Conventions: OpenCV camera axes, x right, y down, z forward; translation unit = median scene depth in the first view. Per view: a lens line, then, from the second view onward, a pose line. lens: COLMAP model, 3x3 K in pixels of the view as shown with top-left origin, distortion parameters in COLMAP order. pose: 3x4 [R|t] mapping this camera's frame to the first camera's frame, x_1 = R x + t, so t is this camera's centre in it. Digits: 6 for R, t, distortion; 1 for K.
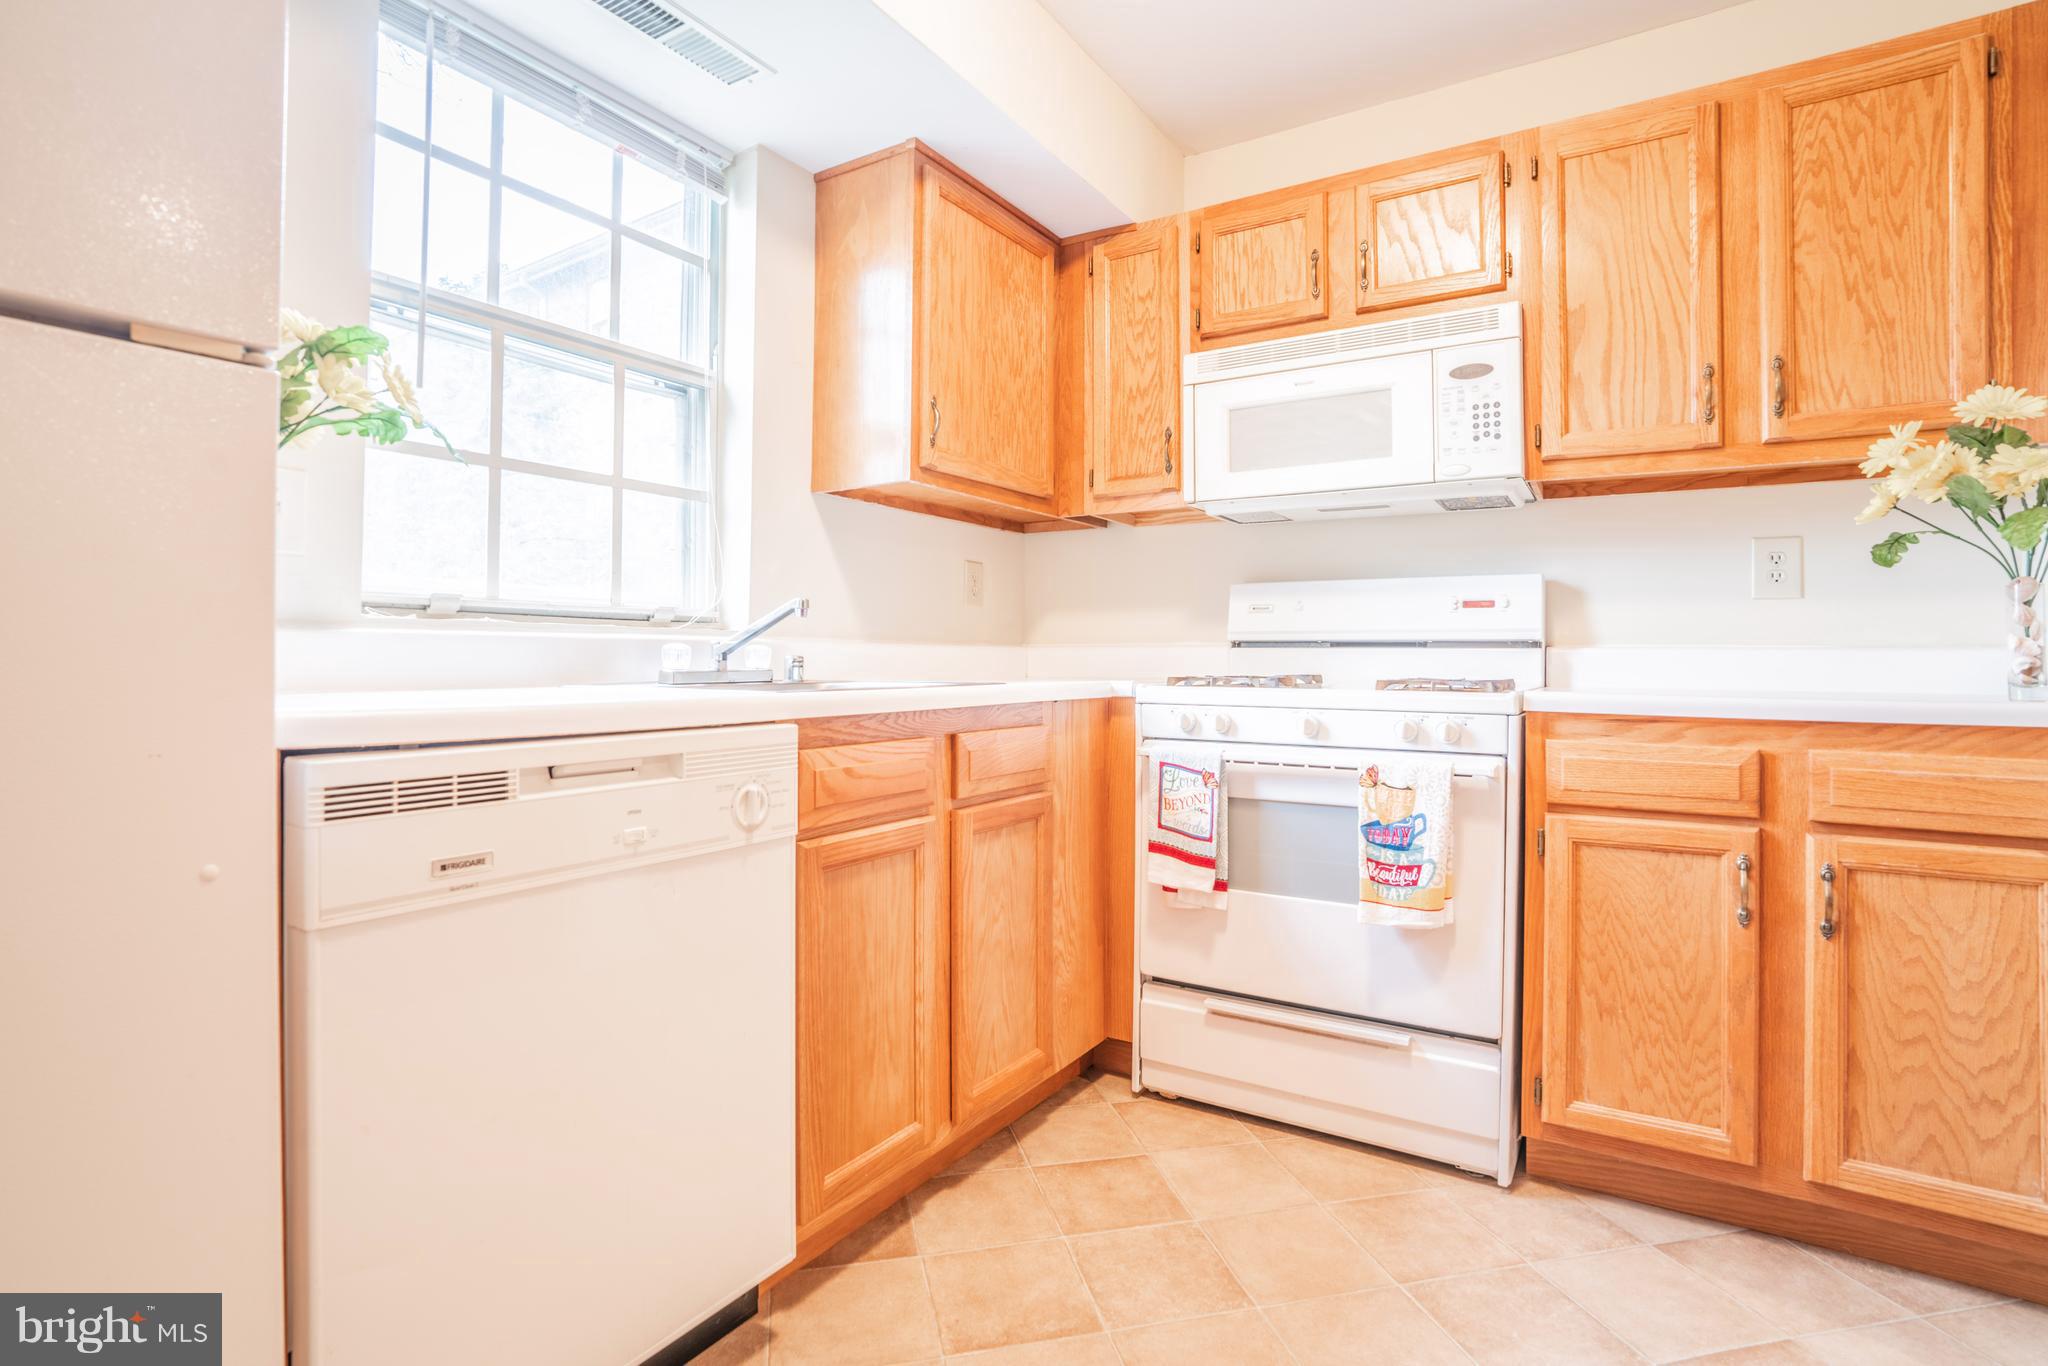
lens RADIAL K [[982.6, 0, 1022.1], [0, 982.6, 642.2], [0, 0, 1]] dist [-0.071443, 0.028935]
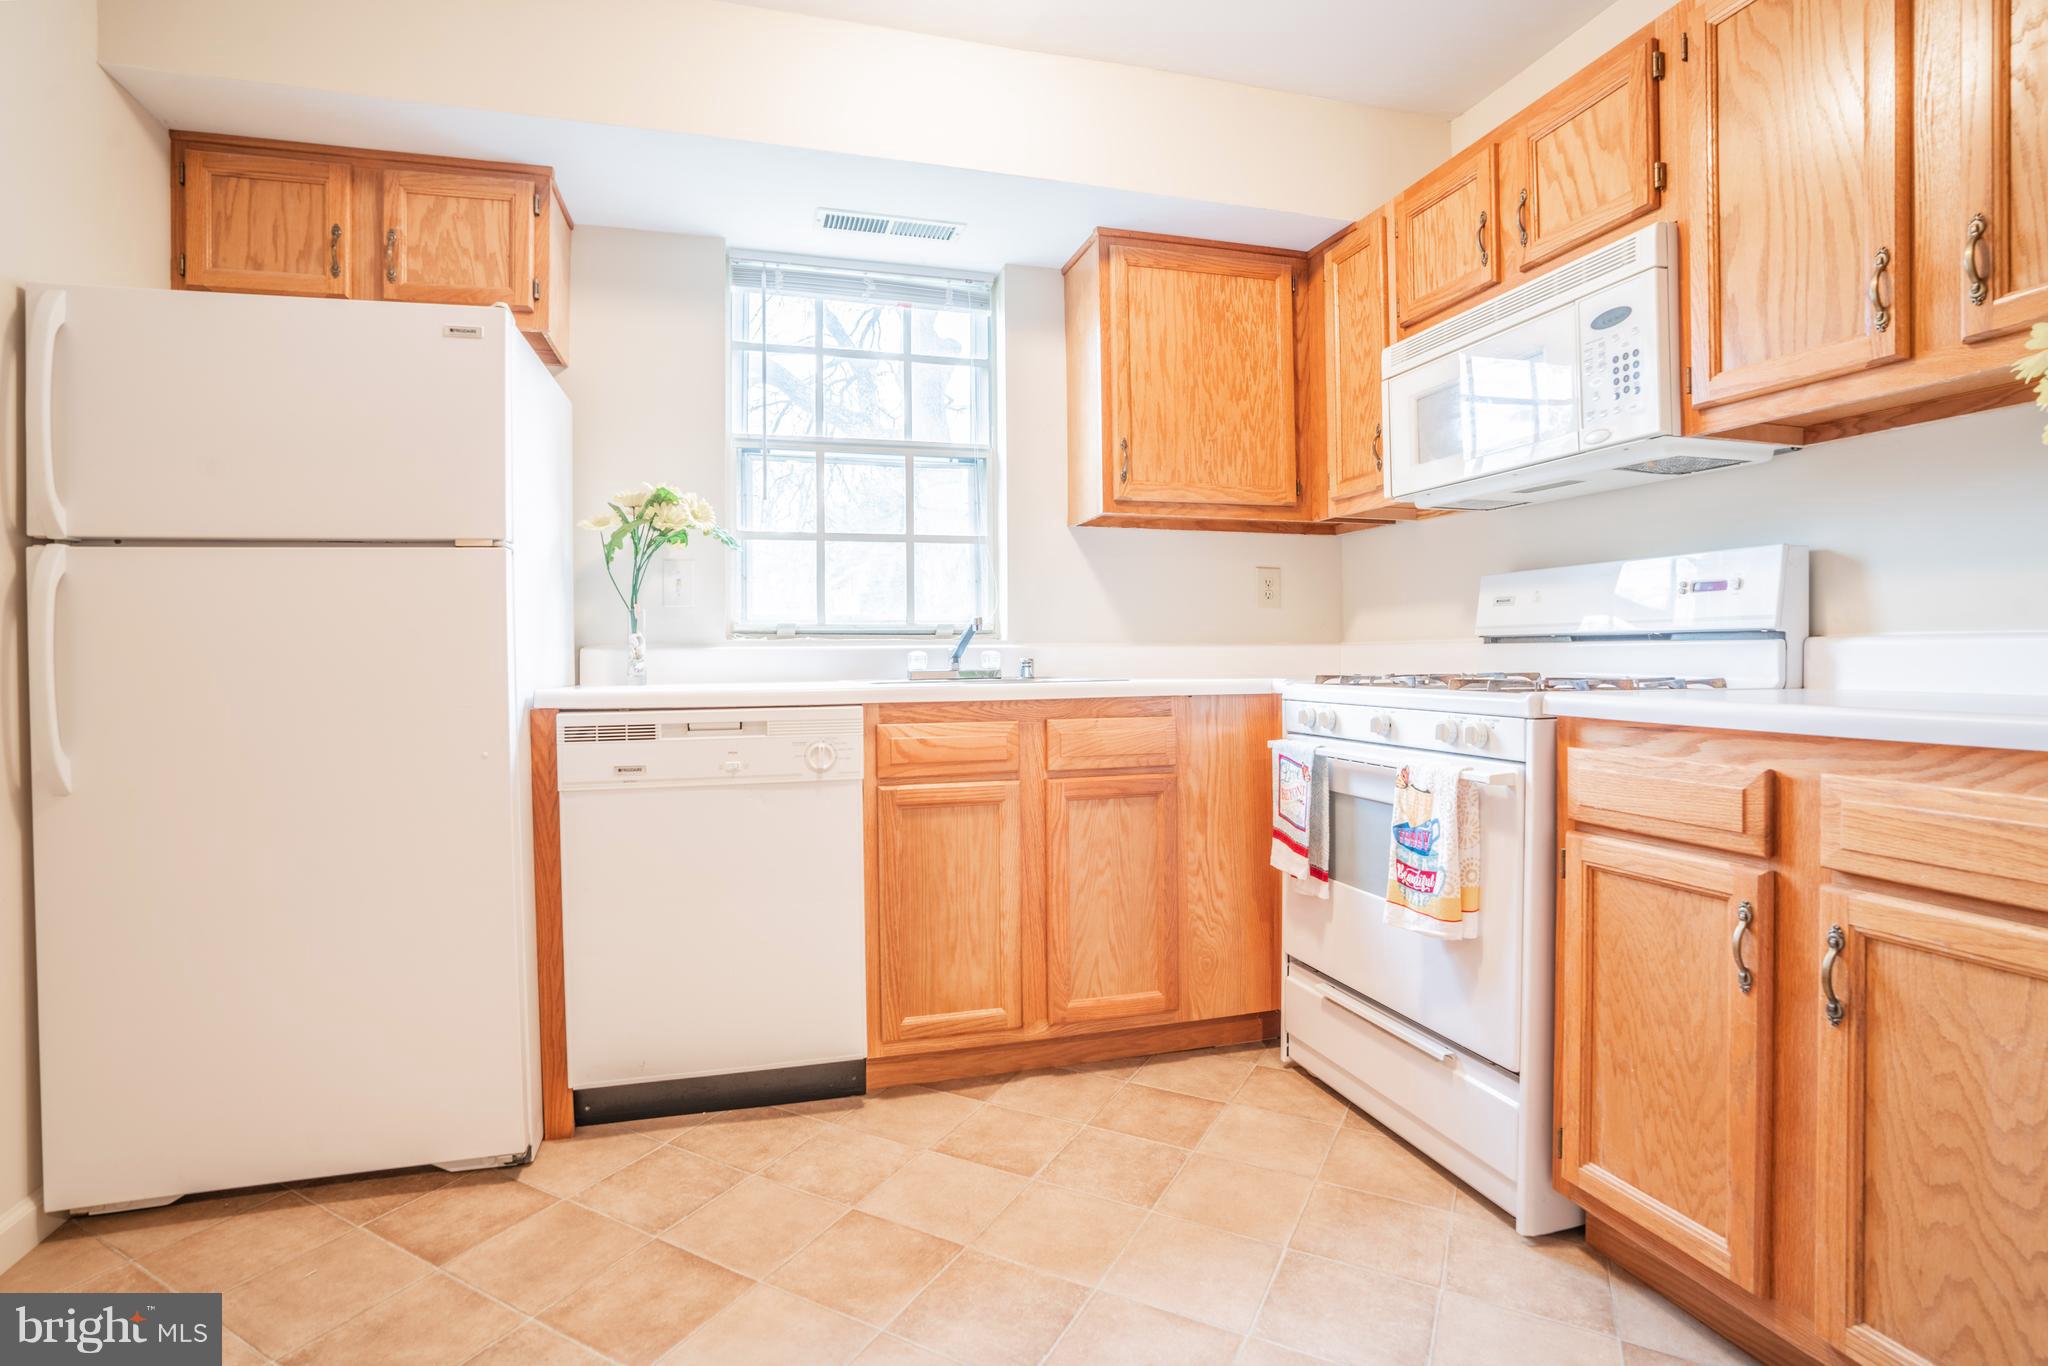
lens RADIAL K [[986.6, 0, 1003.4], [0, 986.6, 659.0], [0, 0, 1]] dist [-0.067281, 0.025872]
pose [[0.747710, -0.010232, -0.663946, 0.721167], [0.024087, 0.999641, 0.011720, -0.002179], [0.663588, -0.024756, 0.747689, 0.000877]]
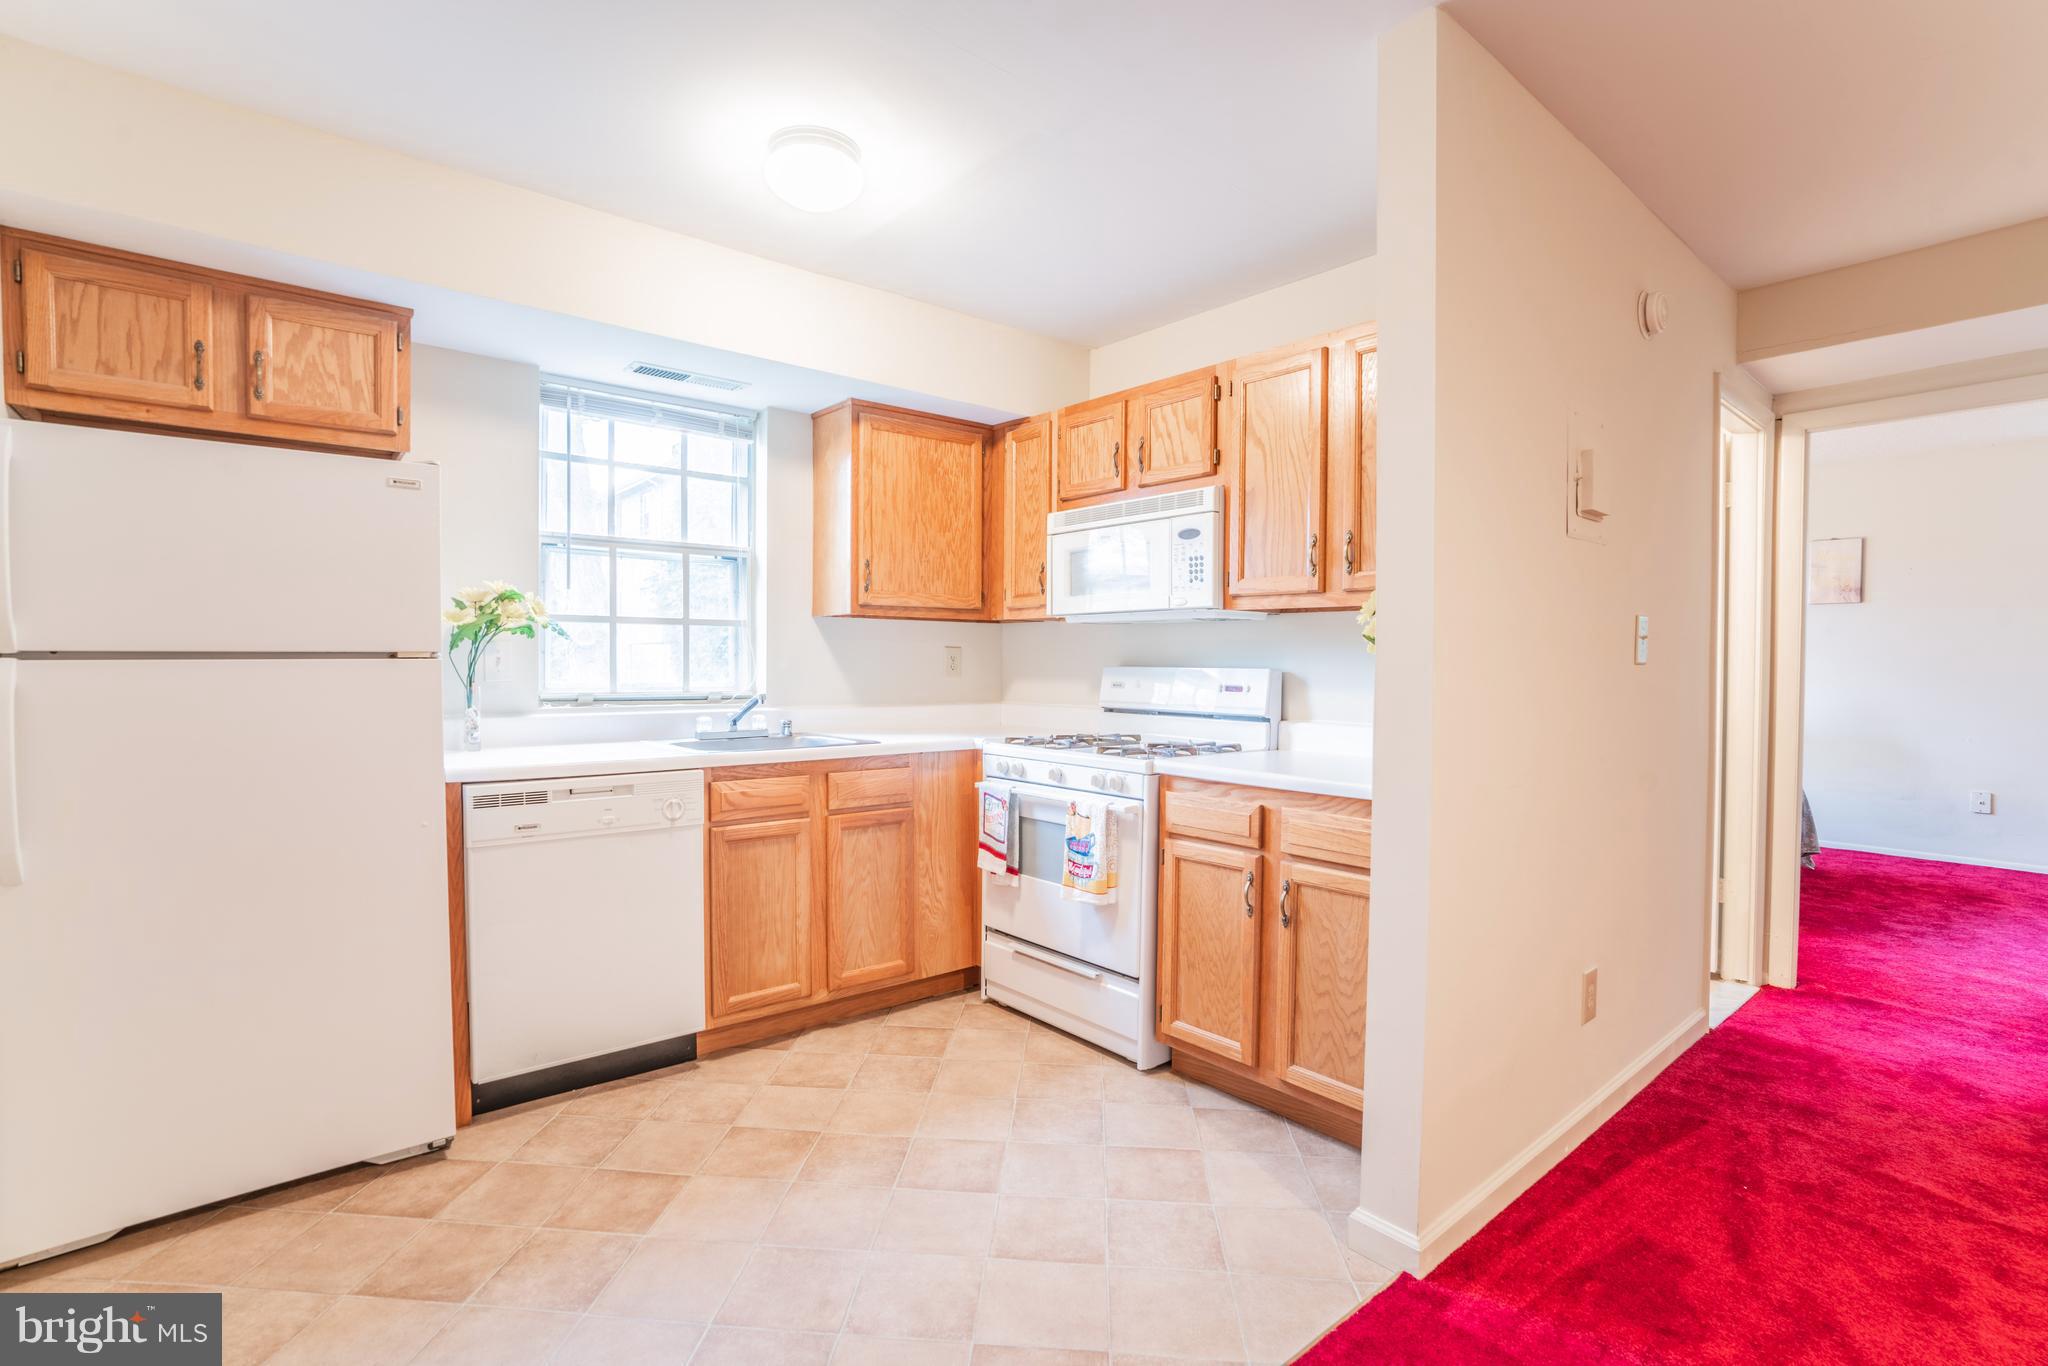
lens RADIAL K [[955.4, 0, 1013.7], [0, 955.4, 684.9], [0, 0, 1]] dist [-0.059965, 0.025909]
pose [[0.953531, 0.007650, -0.301197, 0.748250], [0.003945, 0.999275, 0.037867, -0.126564], [0.301268, -0.037296, 0.952810, -0.524589]]
